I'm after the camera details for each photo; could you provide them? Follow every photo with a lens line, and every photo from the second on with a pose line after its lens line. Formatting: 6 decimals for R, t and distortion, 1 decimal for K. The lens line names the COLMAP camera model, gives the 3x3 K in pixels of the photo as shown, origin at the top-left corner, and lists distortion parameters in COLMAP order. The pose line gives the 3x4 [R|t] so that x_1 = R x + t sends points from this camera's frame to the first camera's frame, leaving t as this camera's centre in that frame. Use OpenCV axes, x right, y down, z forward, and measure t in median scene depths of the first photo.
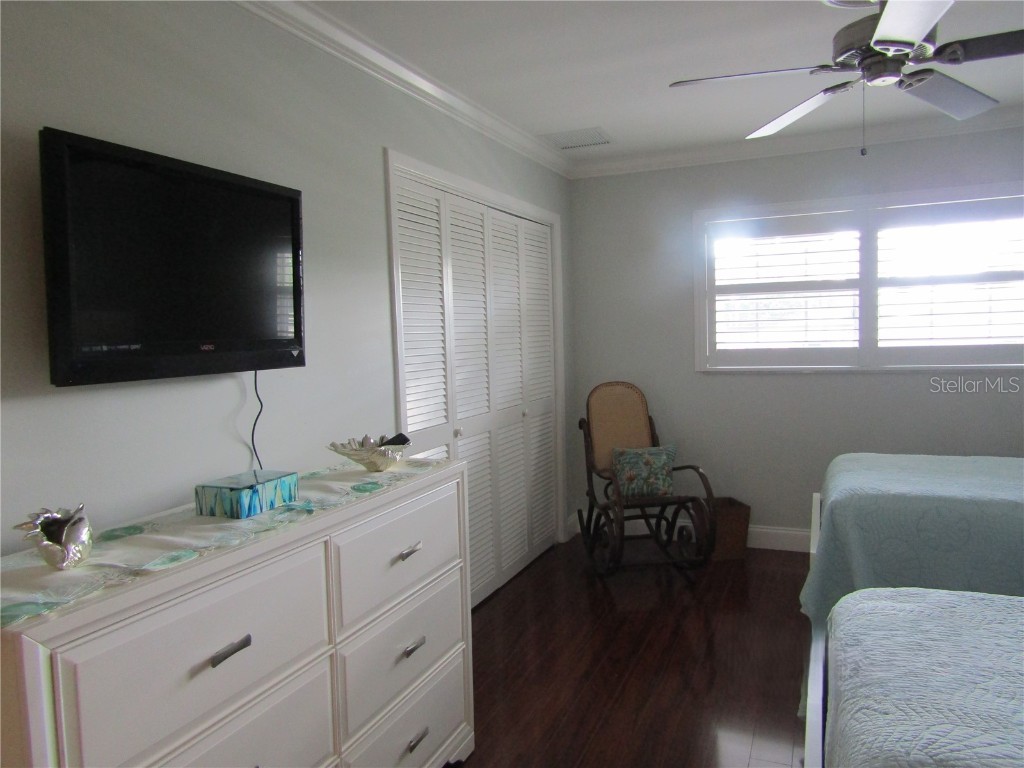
lens RADIAL K [[731.7, 0, 512.0], [0, 731.7, 384.0], [0, 0, 1]] dist [-0.006221, 0.001455]
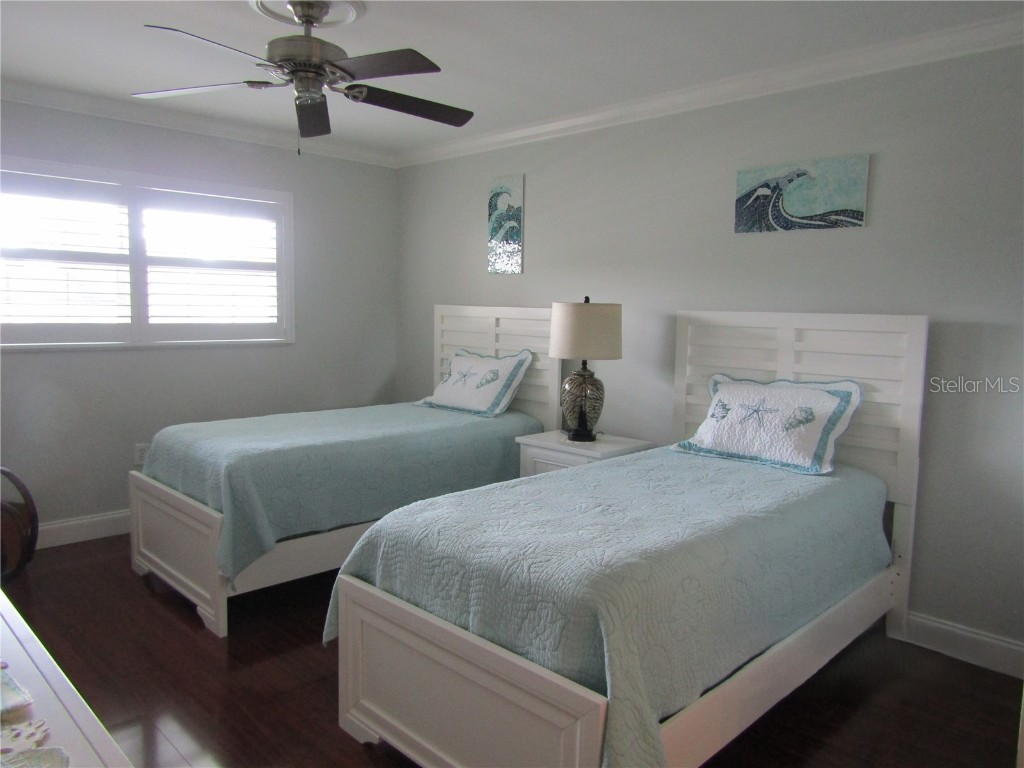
lens RADIAL K [[731.7, 0, 512.0], [0, 731.7, 384.0], [0, 0, 1]] dist [-0.006221, 0.001455]
pose [[0.387414, -0.062382, 0.919793, -0.252551], [0.036868, 0.997958, 0.052155, -0.000201], [-0.921168, 0.013705, 0.388923, 0.130772]]
